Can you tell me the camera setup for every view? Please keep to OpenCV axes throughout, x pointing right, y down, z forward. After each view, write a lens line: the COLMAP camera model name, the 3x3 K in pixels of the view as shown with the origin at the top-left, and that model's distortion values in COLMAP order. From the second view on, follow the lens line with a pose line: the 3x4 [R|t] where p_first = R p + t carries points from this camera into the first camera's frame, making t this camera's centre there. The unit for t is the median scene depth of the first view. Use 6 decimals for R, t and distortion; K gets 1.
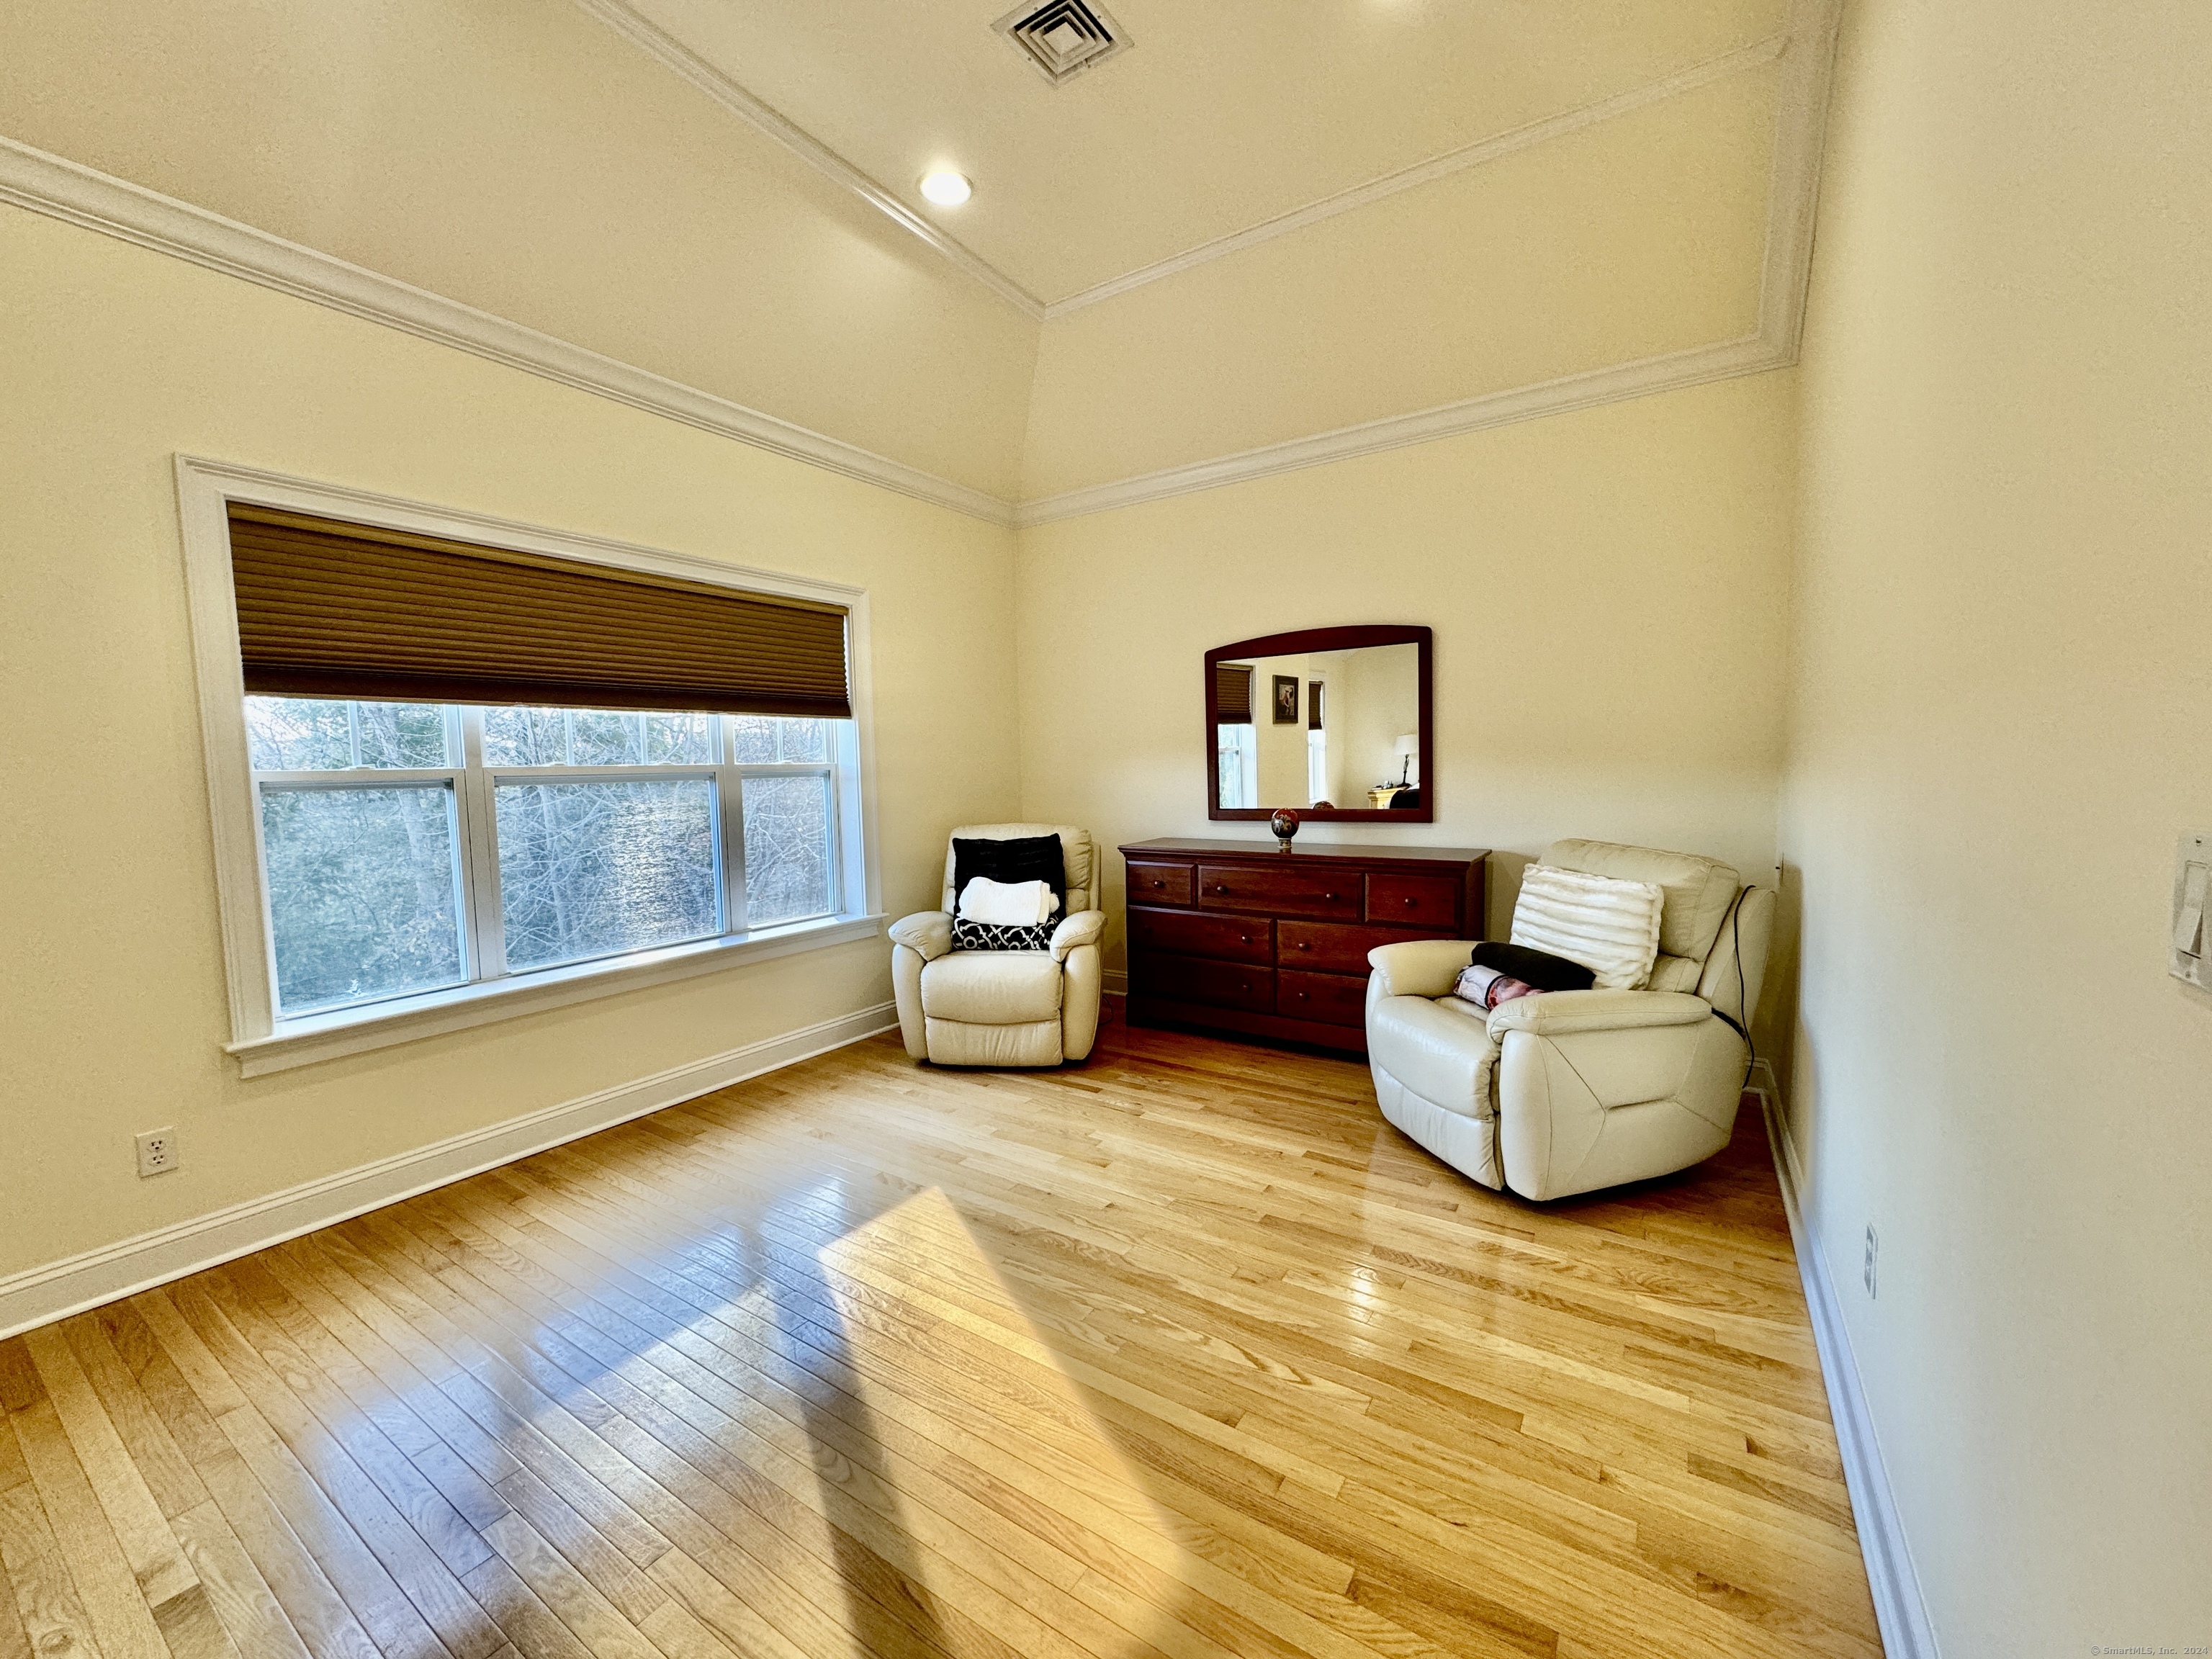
lens RADIAL K [[879.9, 0, 1111.5], [0, 879.9, 828.7], [0, 0, 1]] dist [-0.003340, 0.000326]
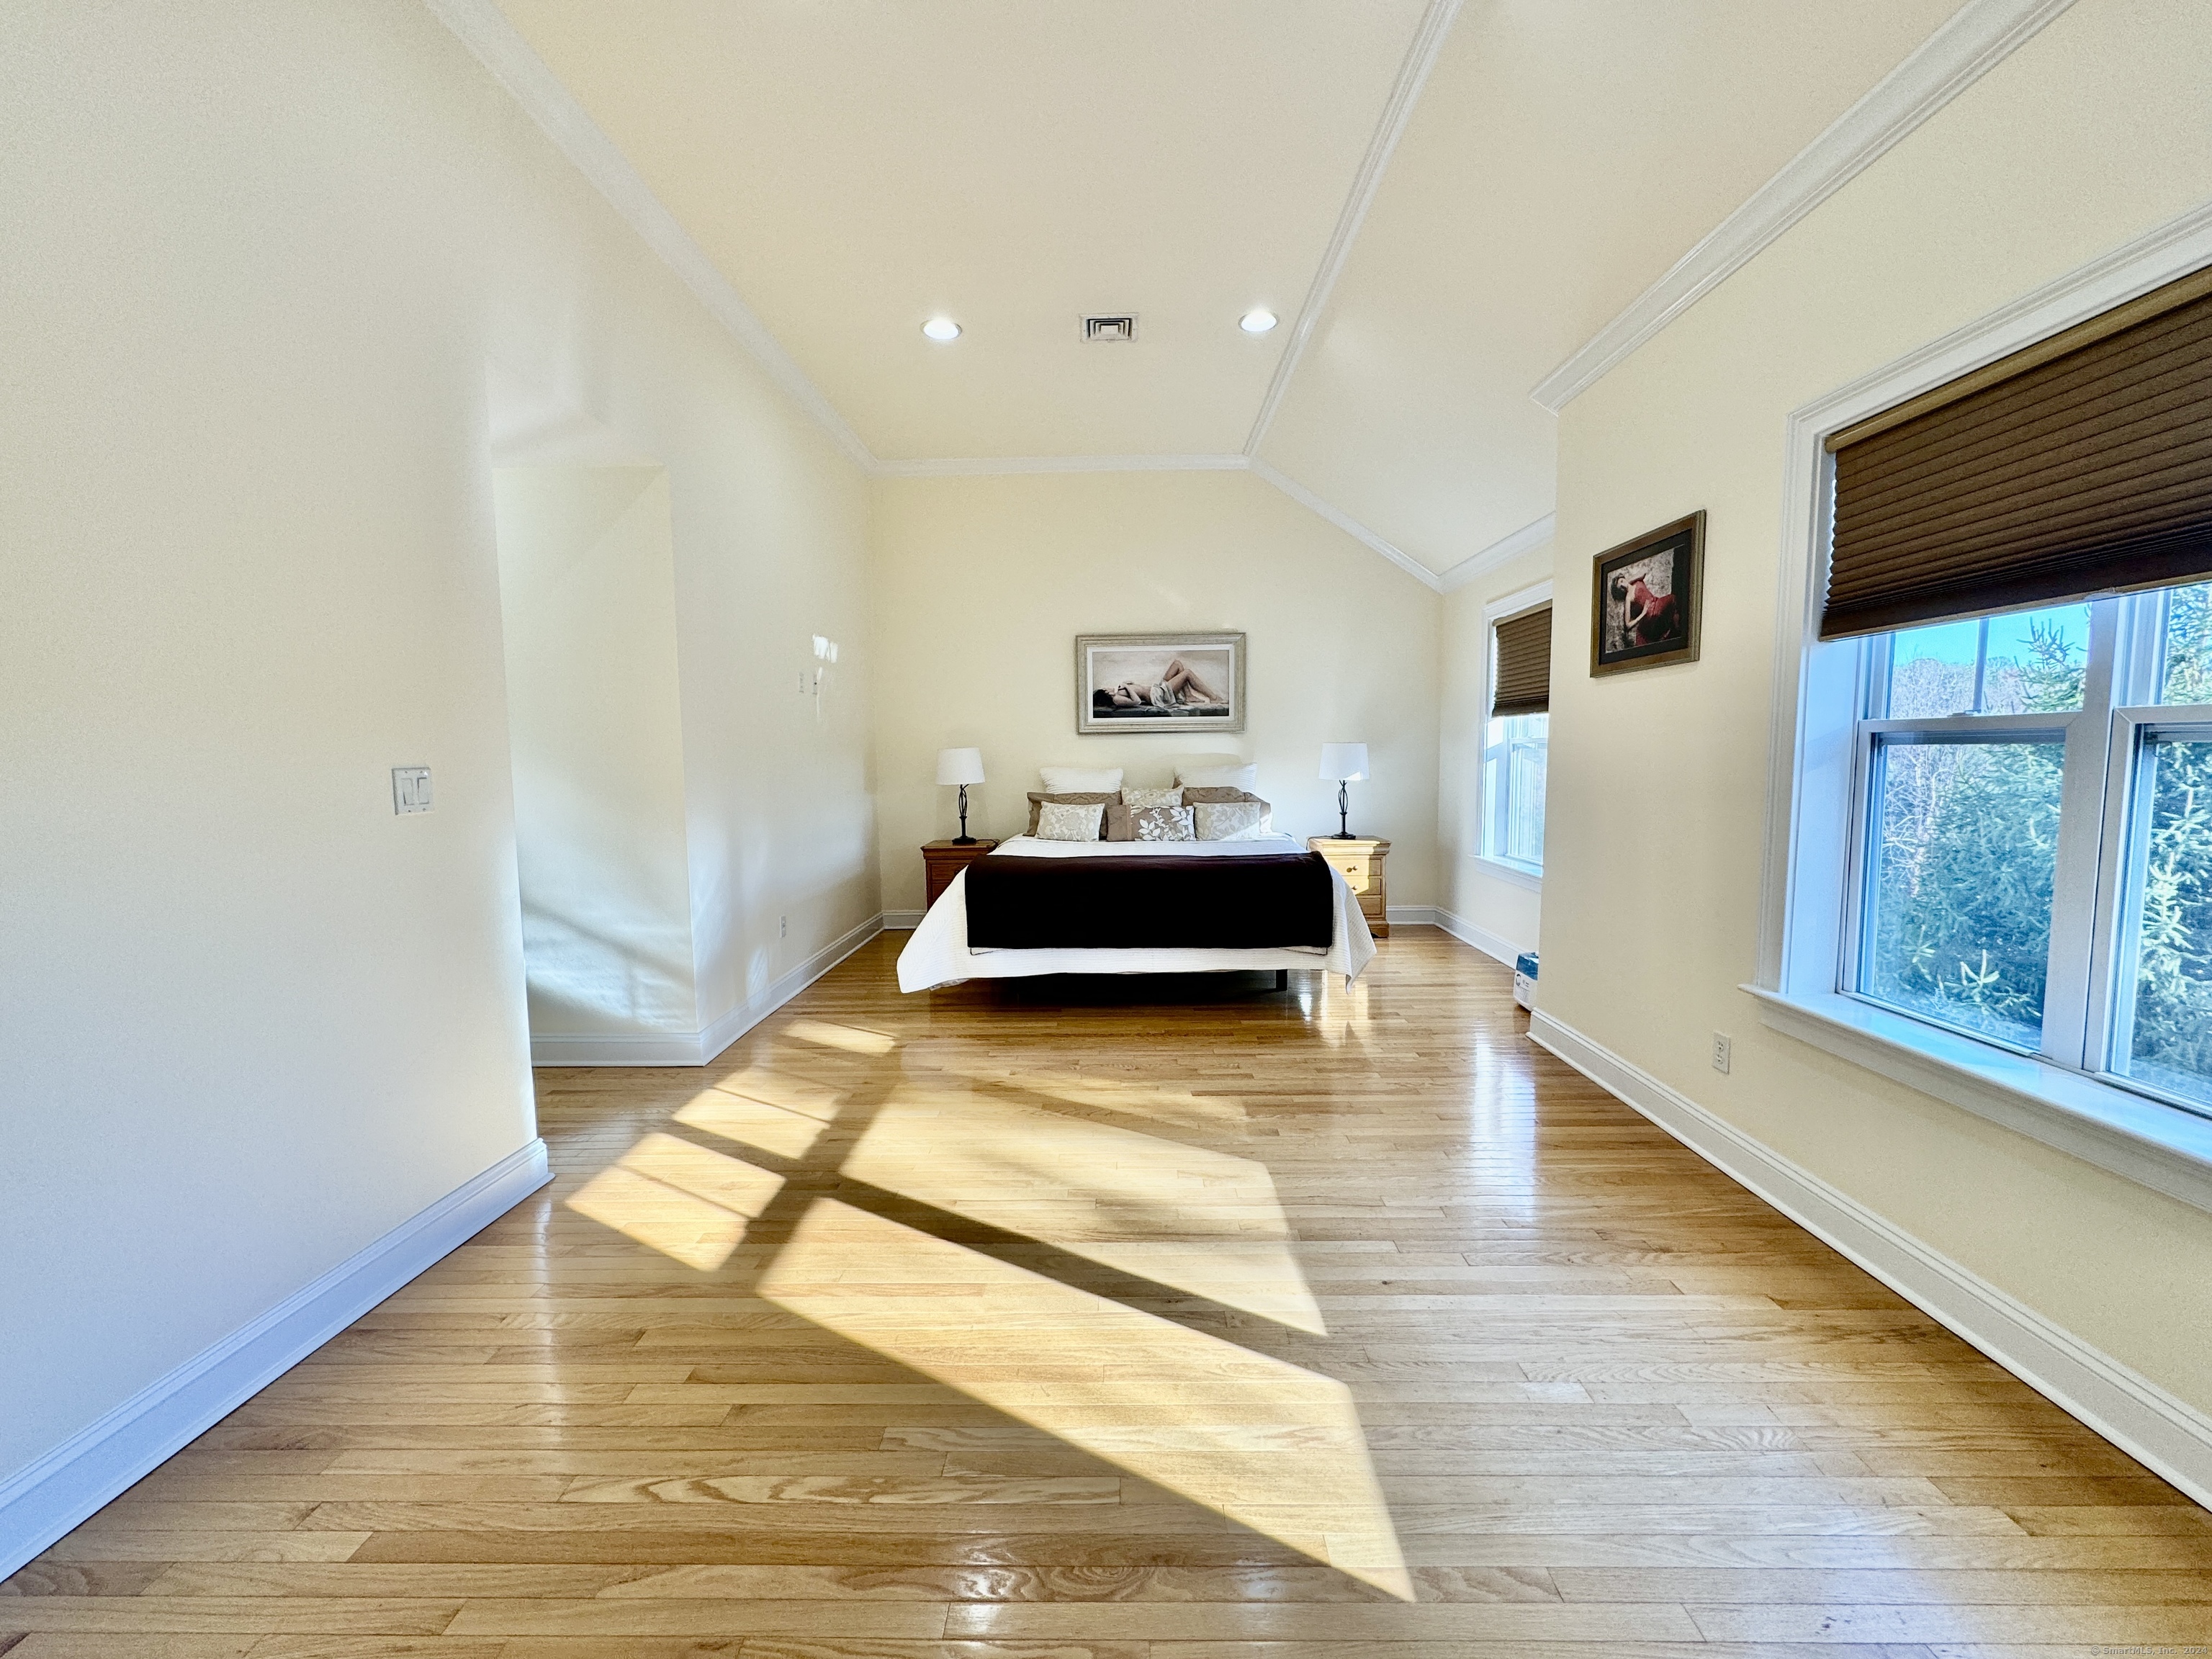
lens RADIAL K [[879.9, 0, 1109.9], [0, 879.9, 838.0], [0, 0, 1]] dist [-0.003340, 0.000326]
pose [[-0.847908, 0.078674, -0.524274, 0.149043], [-0.013202, 0.985487, 0.169237, -0.077102], [0.529980, 0.150419, -0.834563, 1.172555]]
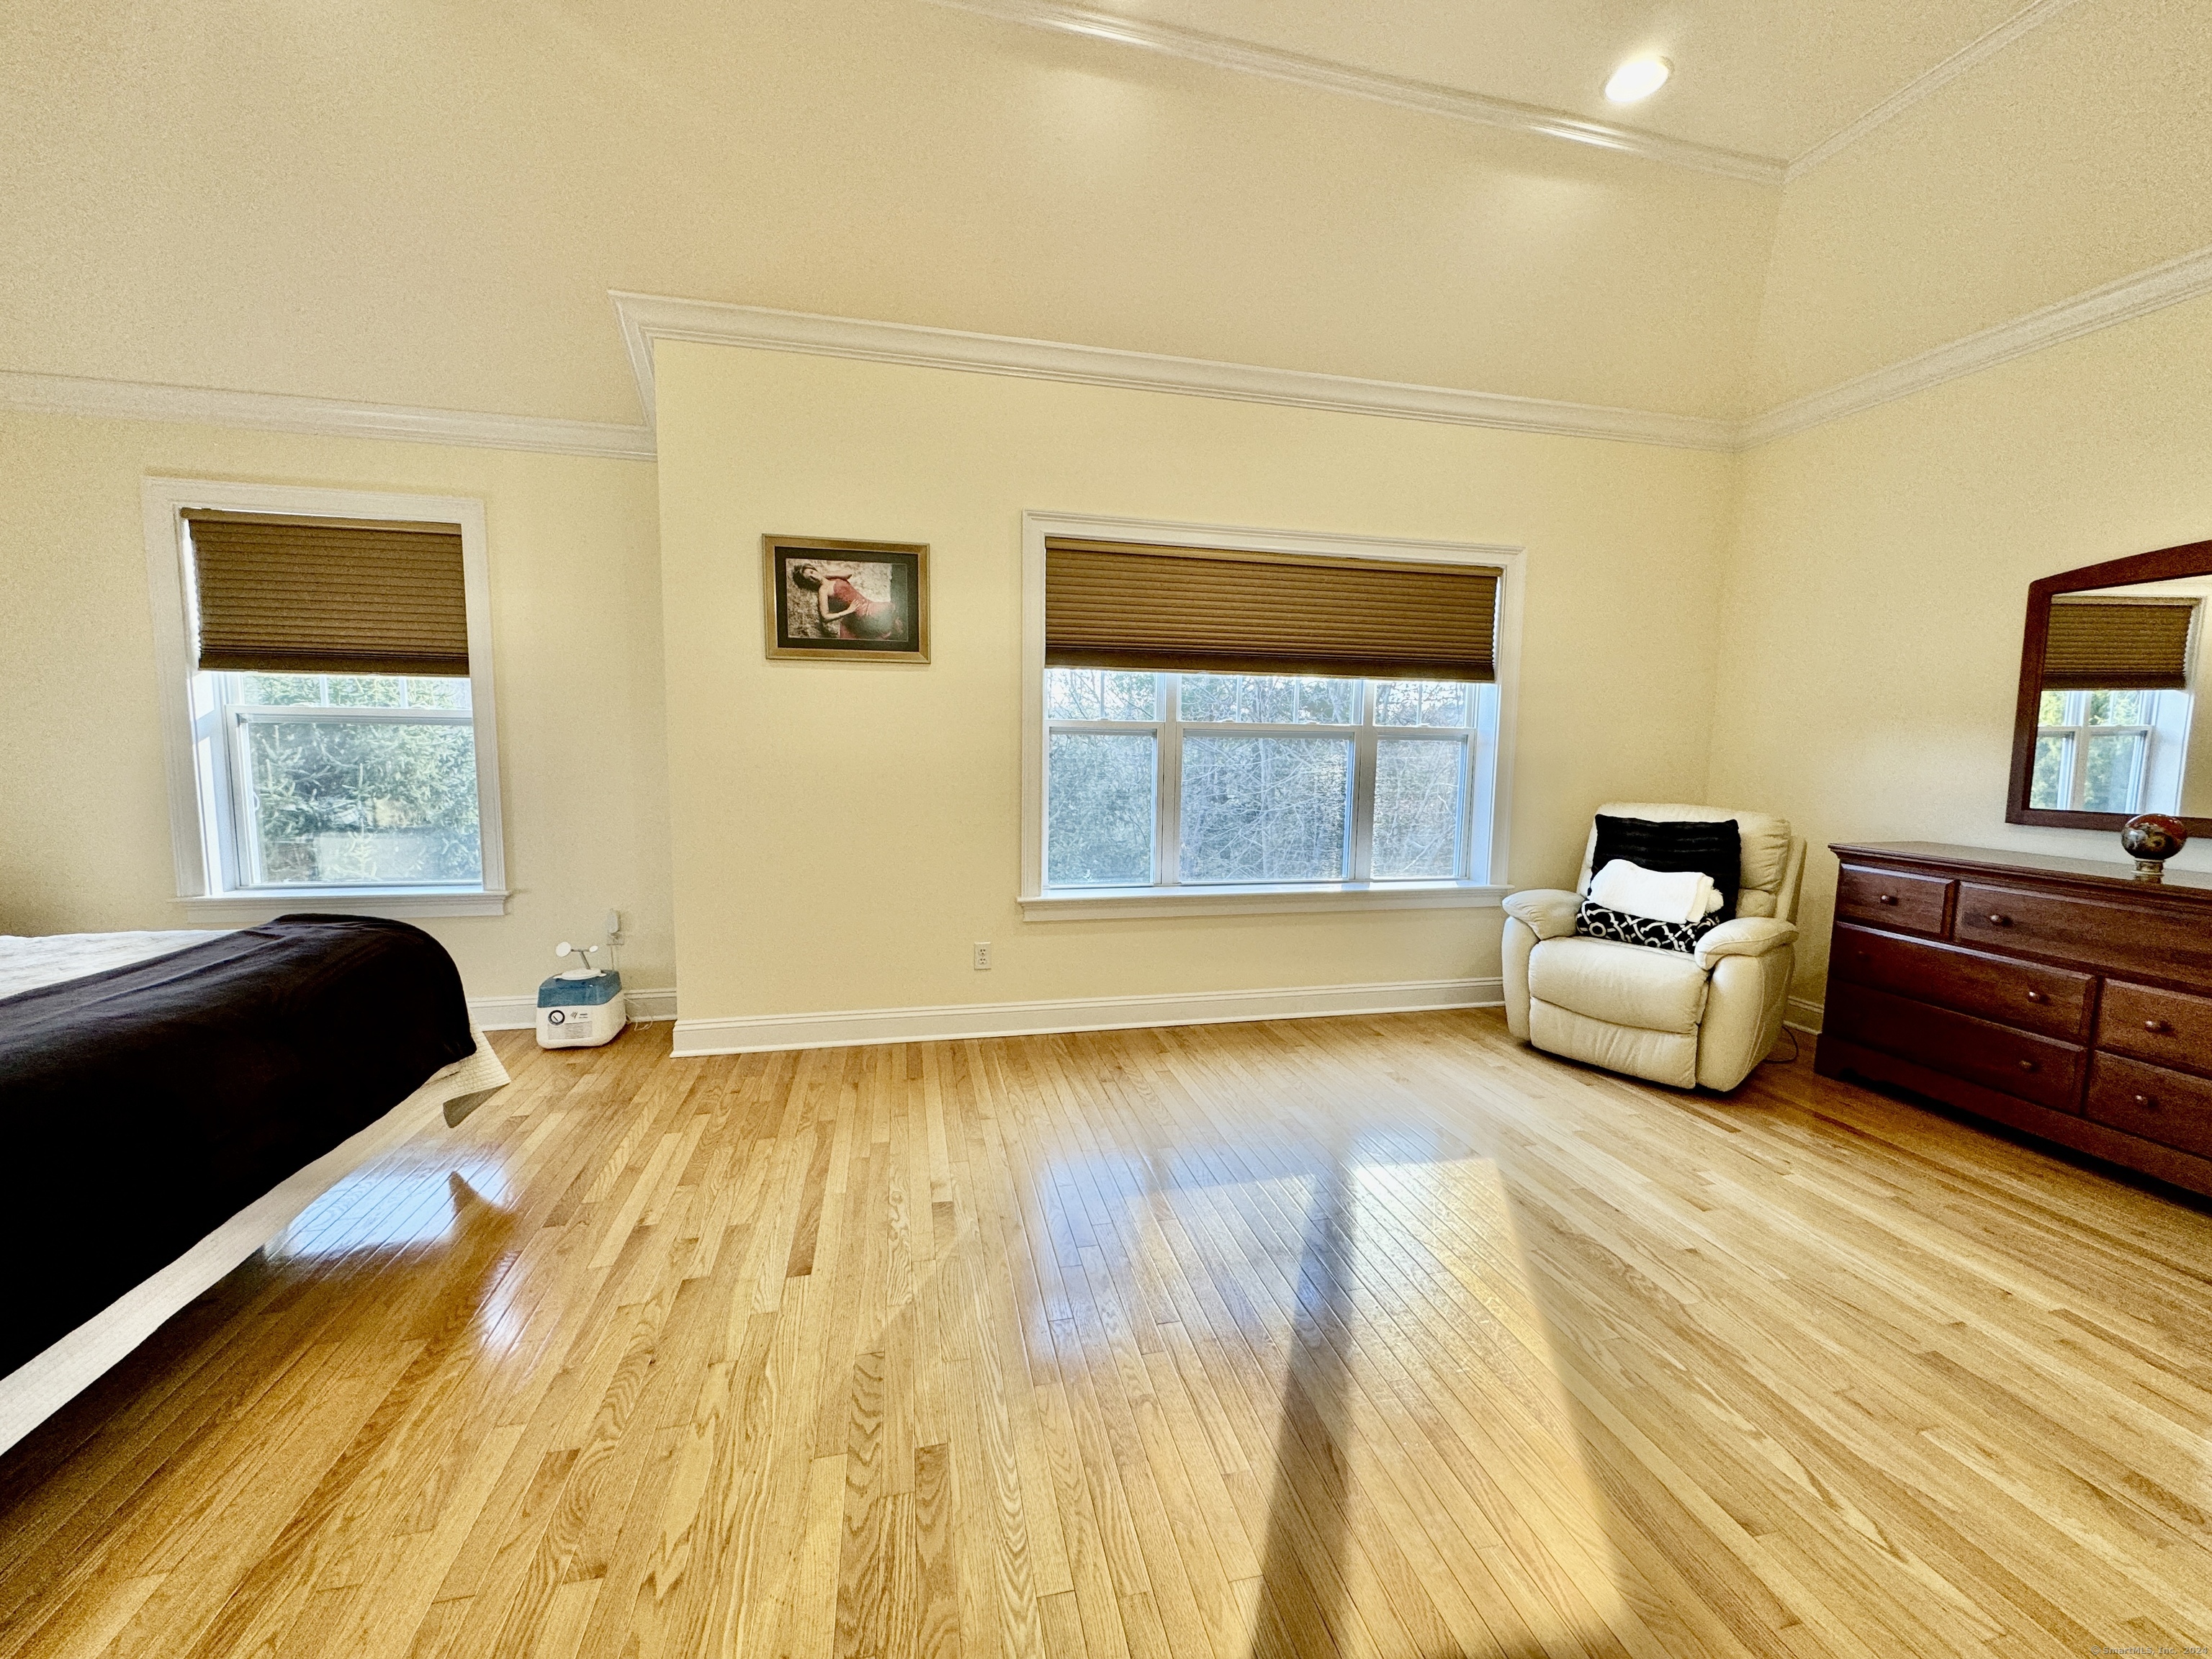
lens RADIAL K [[879.9, 0, 1108.2], [0, 879.9, 829.1], [0, 0, 1]] dist [-0.003340, 0.000326]
pose [[0.721587, 0.103470, -0.684548, 0.117763], [-0.081669, 0.994587, 0.064245, 0.013287], [0.687489, 0.009548, 0.726132, -0.007684]]
